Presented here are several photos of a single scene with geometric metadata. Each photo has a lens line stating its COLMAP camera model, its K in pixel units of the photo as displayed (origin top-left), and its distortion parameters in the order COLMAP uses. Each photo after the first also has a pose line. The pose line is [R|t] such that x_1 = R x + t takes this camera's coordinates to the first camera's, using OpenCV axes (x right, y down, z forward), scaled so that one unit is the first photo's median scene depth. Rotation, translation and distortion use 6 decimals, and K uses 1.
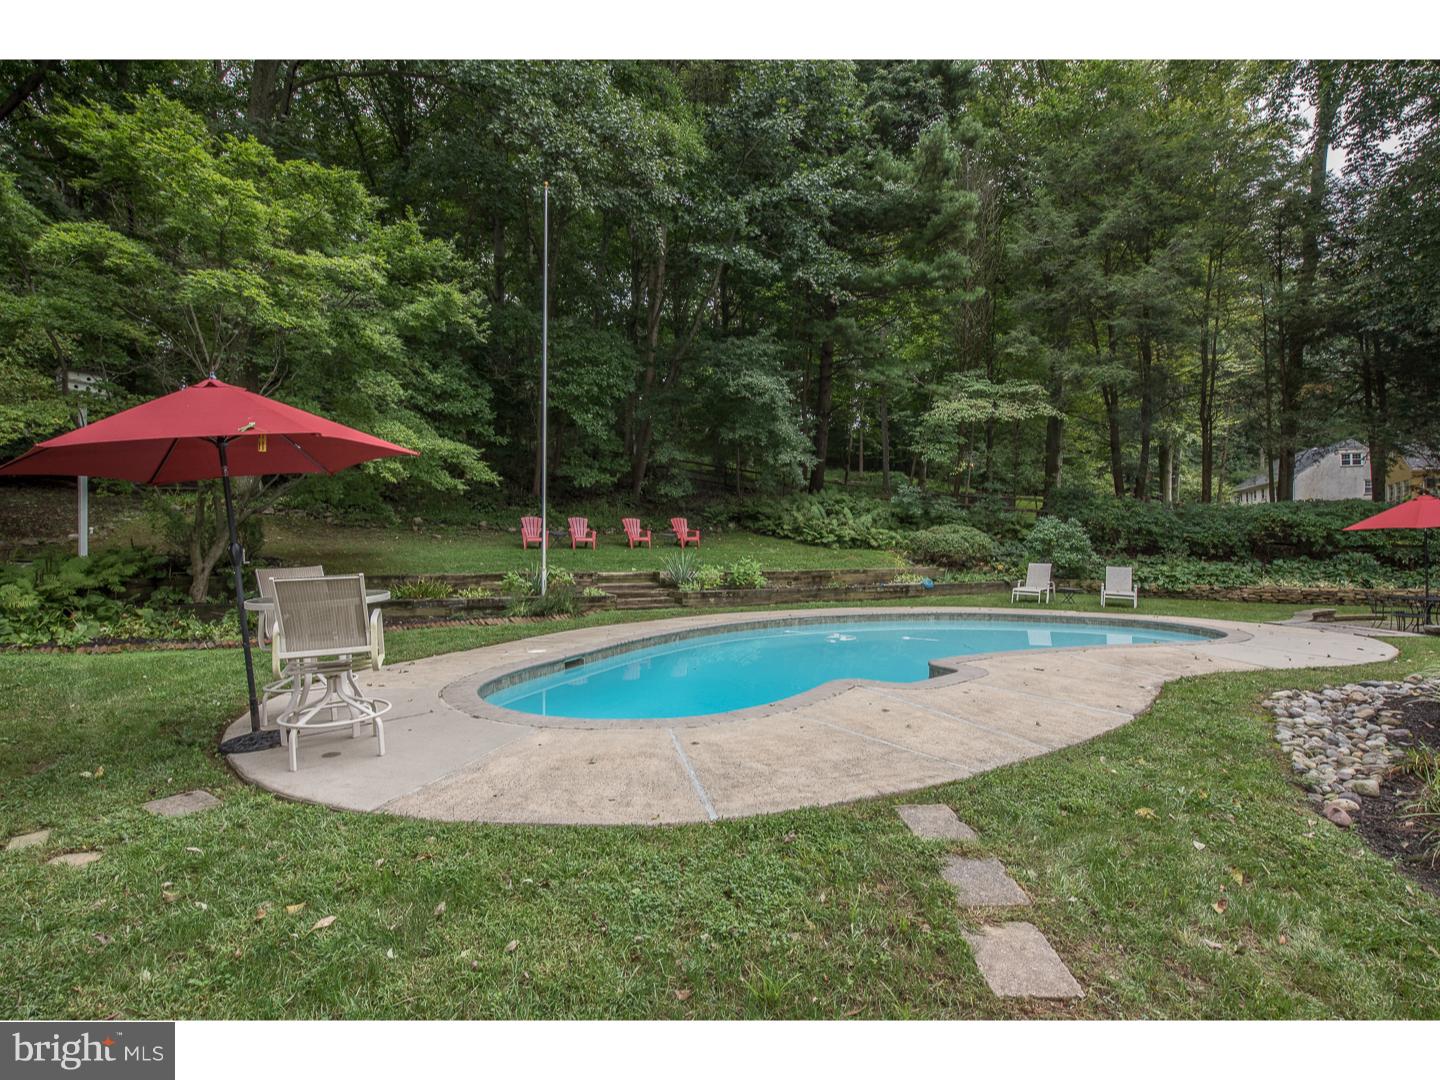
lens RADIAL K [[715.6, 0, 720.7], [0, 715.6, 547.4], [0, 0, 1]] dist [-0.002513, -0.000491]
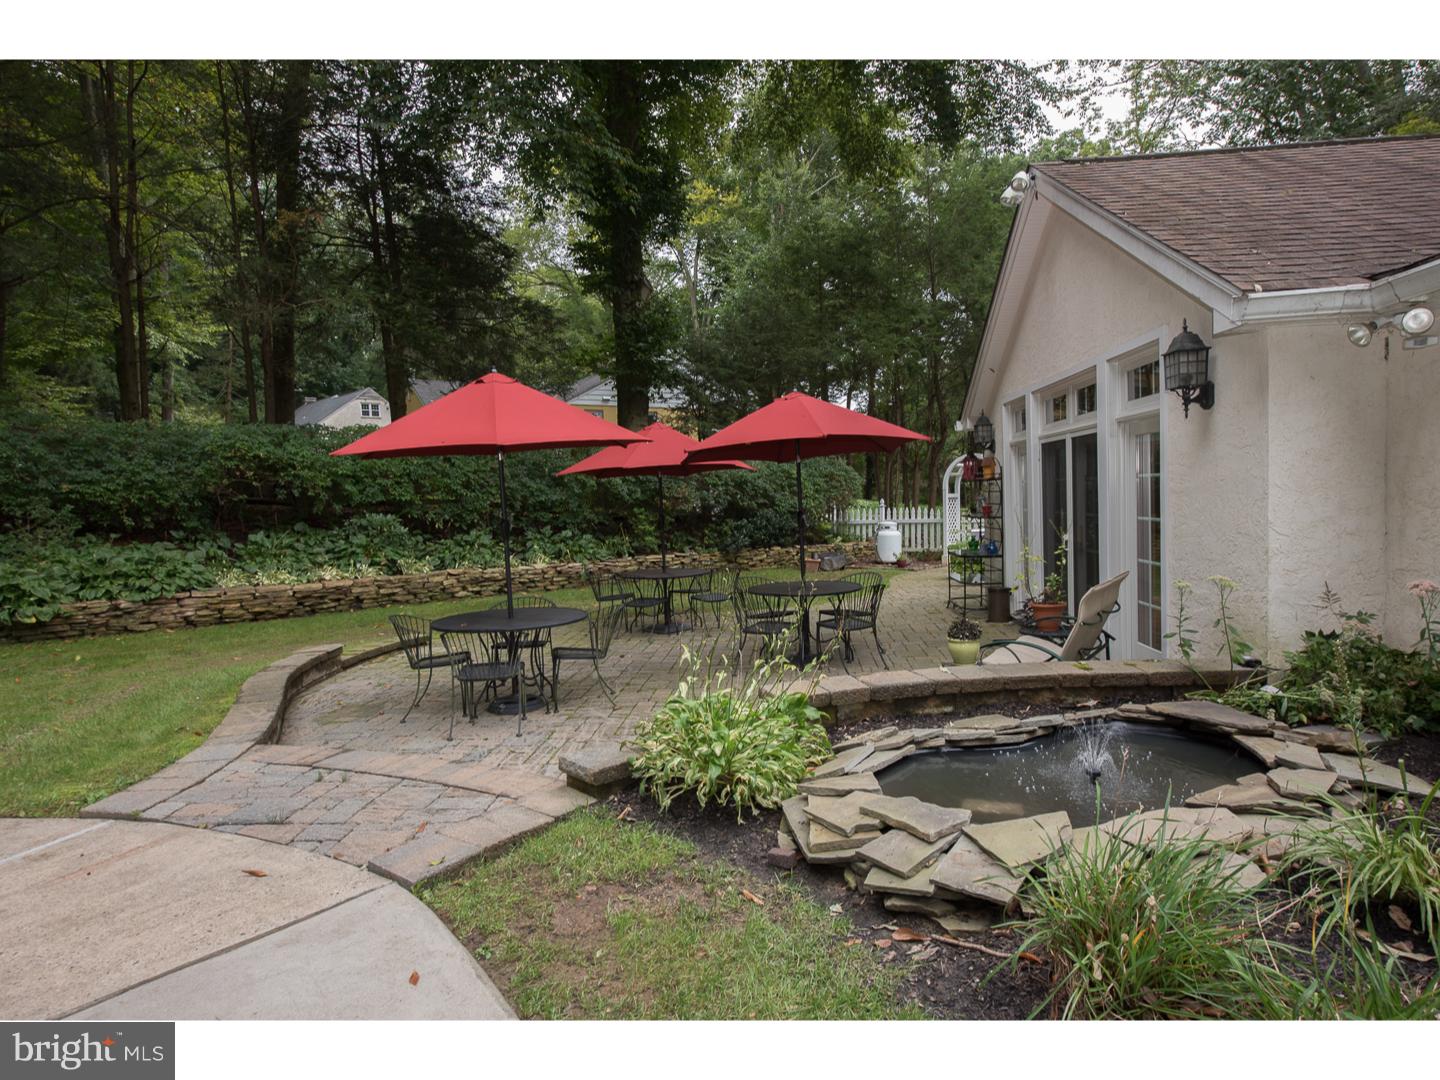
lens RADIAL K [[837.9, 0, 720.8], [0, 837.9, 540.8], [0, 0, 1]] dist [-0.000206, 0.000153]
pose [[0.441852, -0.064906, 0.894737, 0.389956], [0.032418, 0.997883, 0.056379, -0.000417], [-0.896502, 0.004095, 0.443021, 0.431979]]
